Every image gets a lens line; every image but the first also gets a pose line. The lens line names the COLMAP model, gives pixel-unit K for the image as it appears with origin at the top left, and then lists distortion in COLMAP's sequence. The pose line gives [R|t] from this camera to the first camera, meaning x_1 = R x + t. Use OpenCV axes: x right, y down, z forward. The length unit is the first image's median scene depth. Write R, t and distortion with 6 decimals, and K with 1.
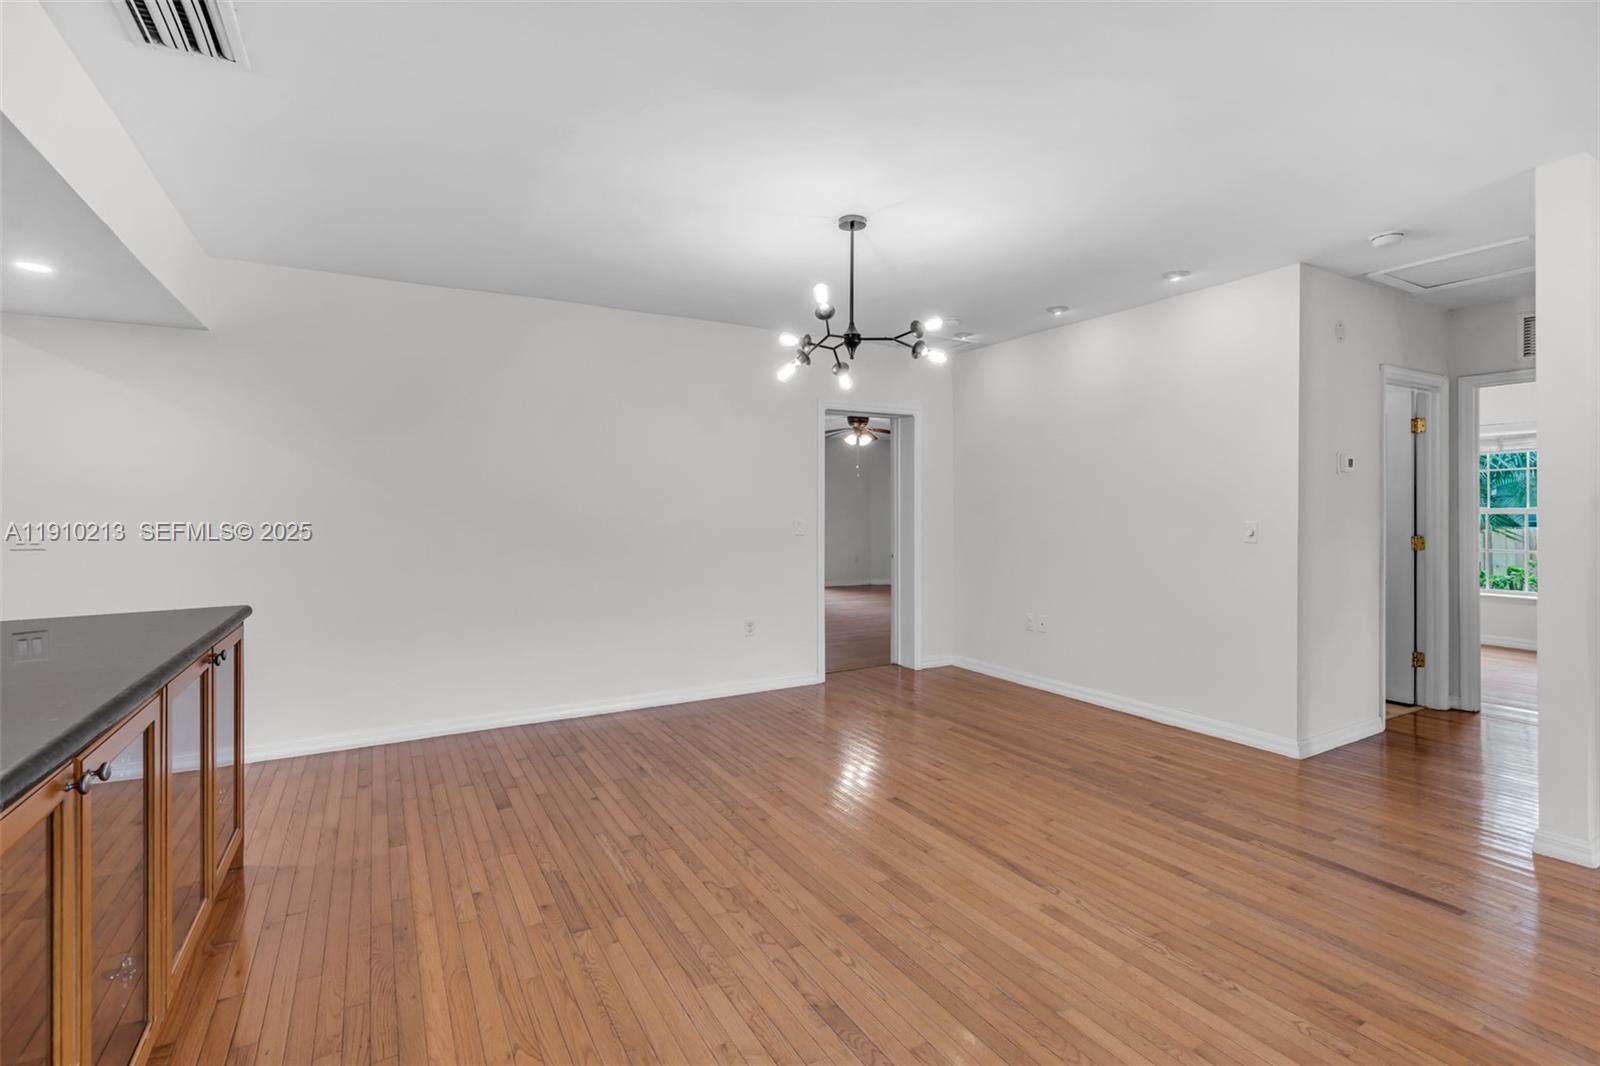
lens RADIAL K [[745.4, 0, 804.1], [0, 745.4, 515.6], [0, 0, 1]] dist [0.000065, 0.000061]
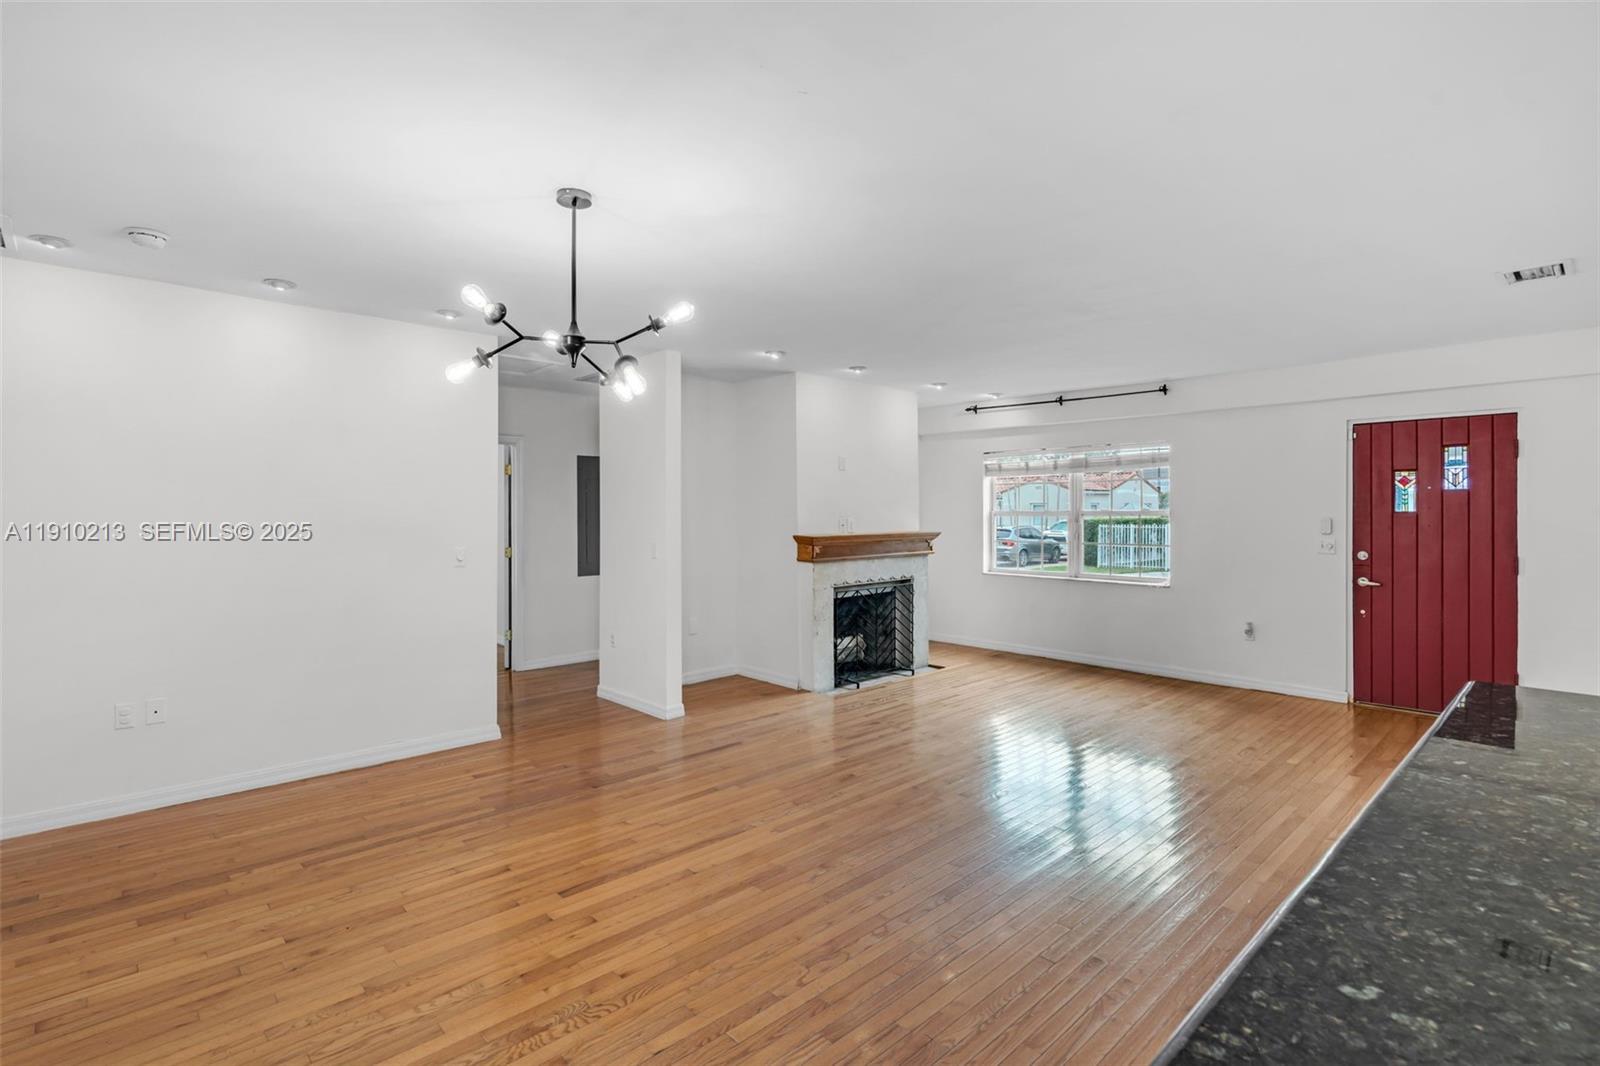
lens RADIAL K [[745.4, 0, 804.1], [0, 745.4, 515.6], [0, 0, 1]] dist [0.000065, 0.000061]
pose [[-0.232292, 0.000566, 0.972646, -0.784495], [0.007405, 0.999972, 0.001187, -0.048218], [-0.972618, 0.007478, -0.232289, 0.952178]]
